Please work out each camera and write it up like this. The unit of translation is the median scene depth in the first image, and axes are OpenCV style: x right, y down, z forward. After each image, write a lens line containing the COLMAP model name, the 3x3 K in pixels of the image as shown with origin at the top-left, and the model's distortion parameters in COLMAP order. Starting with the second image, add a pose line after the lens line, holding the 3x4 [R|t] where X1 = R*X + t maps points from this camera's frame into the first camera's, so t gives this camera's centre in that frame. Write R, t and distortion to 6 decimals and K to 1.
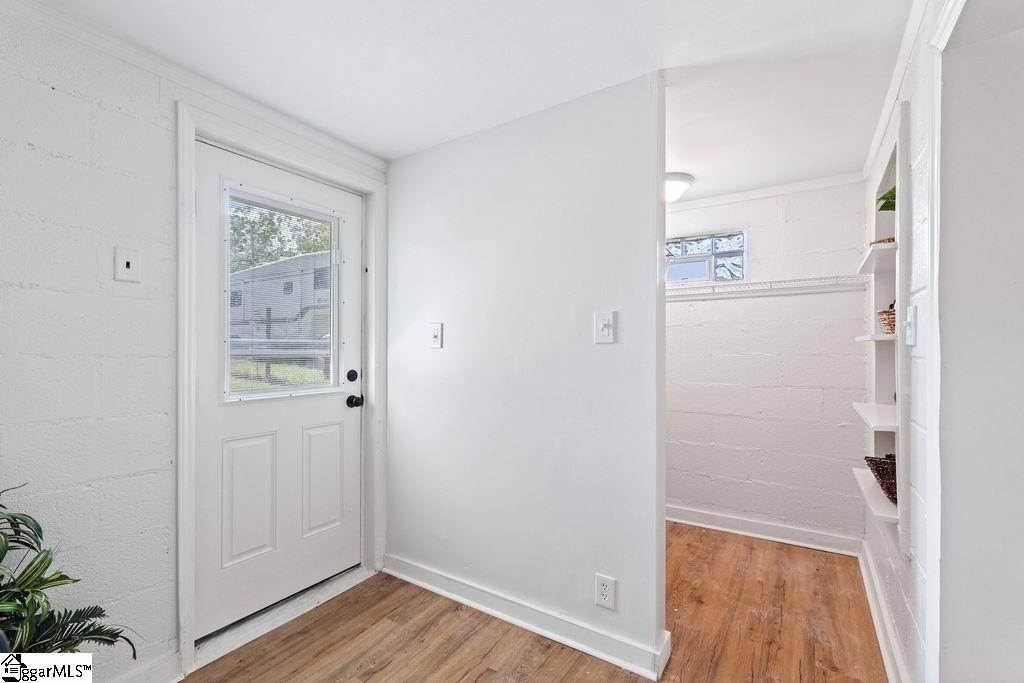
lens RADIAL K [[452.5, 0, 509.9], [0, 452.5, 346.6], [0, 0, 1]] dist [0.004151, 0.000415]
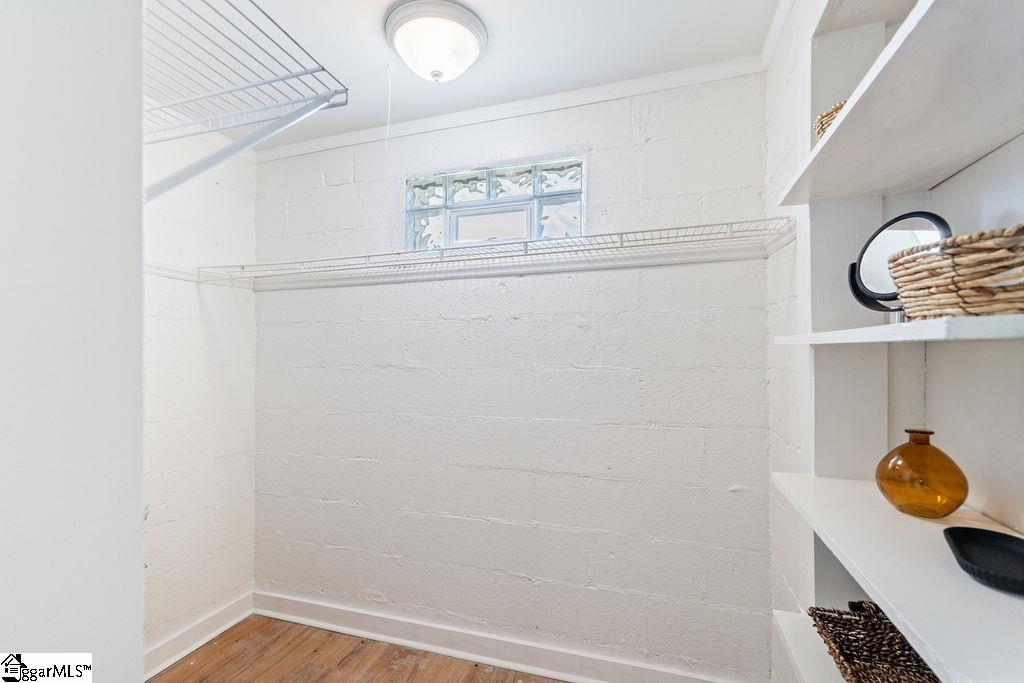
lens RADIAL K [[452.5, 0, 513.0], [0, 452.5, 345.7], [0, 0, 1]] dist [0.004151, 0.000415]
pose [[0.964989, -0.001030, 0.262288, 0.274981], [0.003662, 0.999948, -0.009545, -0.006381], [-0.262265, 0.010171, 0.964942, 0.457750]]
